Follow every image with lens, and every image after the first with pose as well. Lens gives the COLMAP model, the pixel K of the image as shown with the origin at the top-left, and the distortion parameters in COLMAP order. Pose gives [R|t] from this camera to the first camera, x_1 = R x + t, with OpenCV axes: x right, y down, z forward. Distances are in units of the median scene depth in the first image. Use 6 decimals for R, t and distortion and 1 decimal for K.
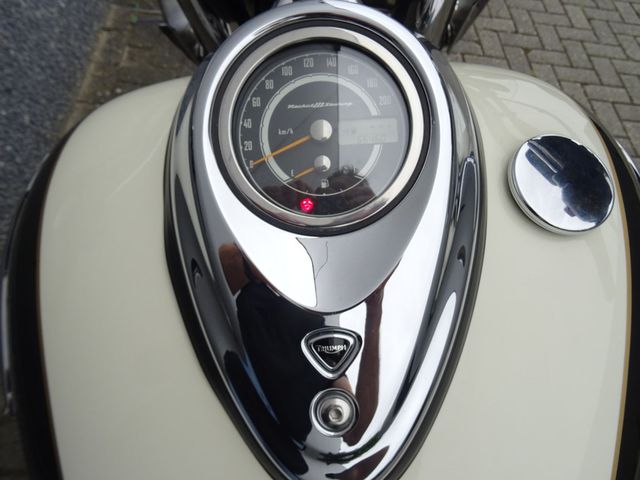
lens RADIAL K [[468.9, 0, 320.0], [0, 468.9, 240.0], [0, 0, 1]] dist [-0.032487, -0.000017]
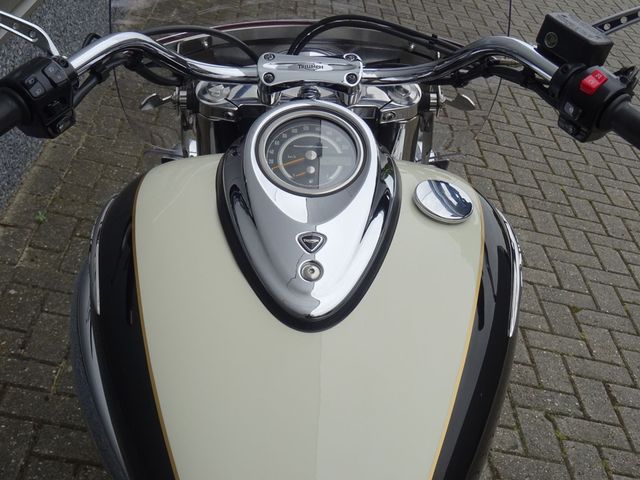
lens RADIAL K [[1025.3, 0, 320.0], [0, 1025.3, 240.0], [0, 0, 1]] dist [-0.213493, -0.012948]
pose [[0.995725, 0.082553, 0.041435, -0.070720], [-0.049131, 0.853218, -0.519235, 1.496698], [-0.078218, 0.514980, 0.853626, -1.605812]]
